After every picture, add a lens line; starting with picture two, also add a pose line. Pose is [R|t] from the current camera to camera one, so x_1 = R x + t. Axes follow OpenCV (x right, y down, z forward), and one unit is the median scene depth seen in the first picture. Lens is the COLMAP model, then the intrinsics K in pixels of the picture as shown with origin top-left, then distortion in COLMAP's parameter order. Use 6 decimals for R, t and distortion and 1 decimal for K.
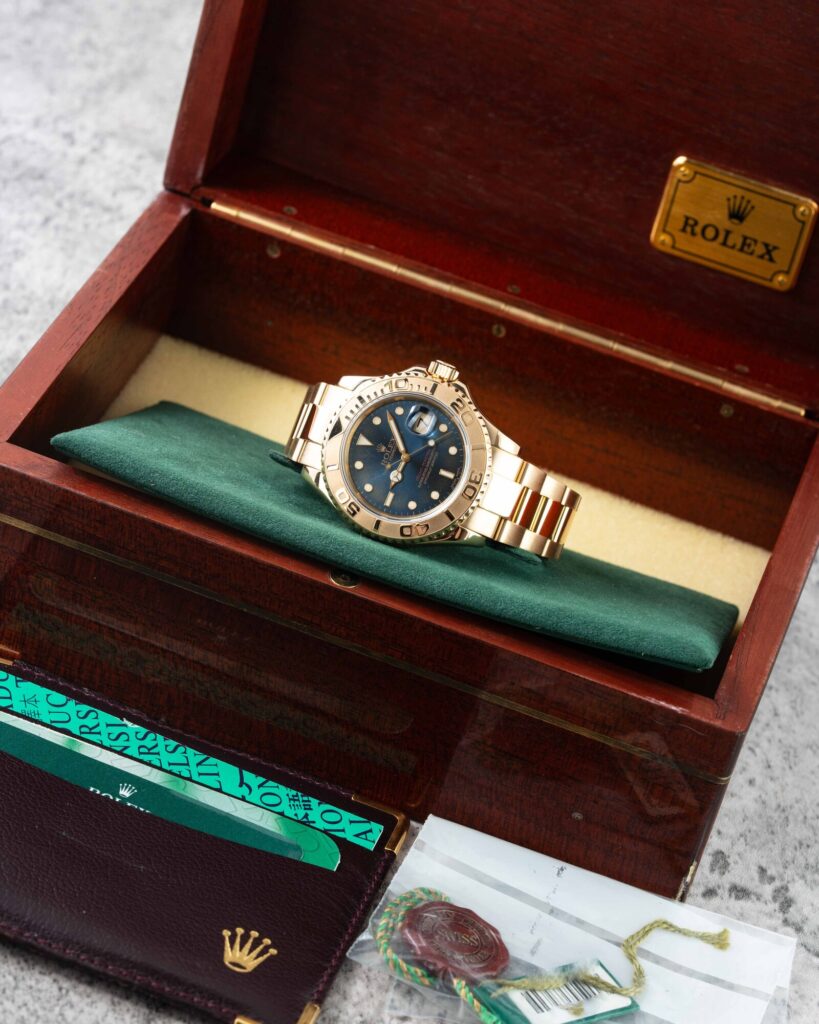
lens RADIAL K [[4675.4, 0, 409.5], [0, 4675.4, 512.0], [0, 0, 1]] dist [-0.161546, 4.455392]
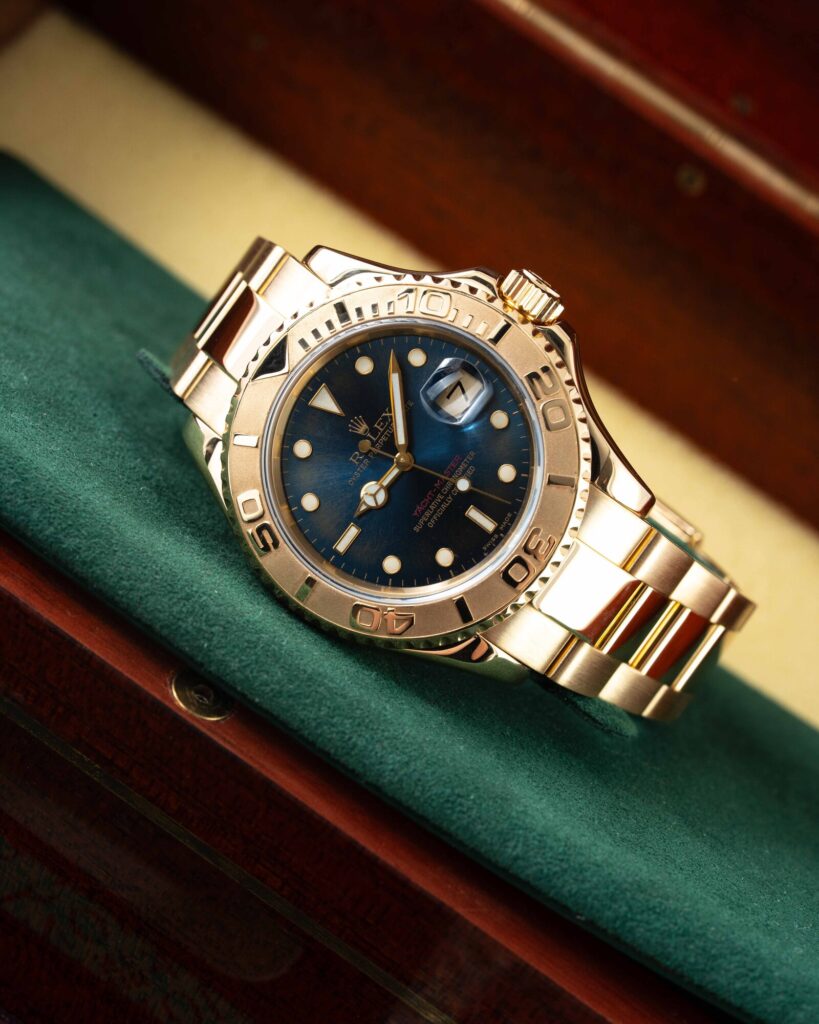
lens RADIAL K [[4675.4, 0, 409.5], [0, 4675.4, 512.0], [0, 0, 1]] dist [-0.161546, 4.455392]
pose [[0.966903, 0.254071, -0.023389, 0.011722], [-0.249483, 0.960670, 0.121947, -0.062917], [0.053452, -0.112075, 0.992261, 0.543267]]
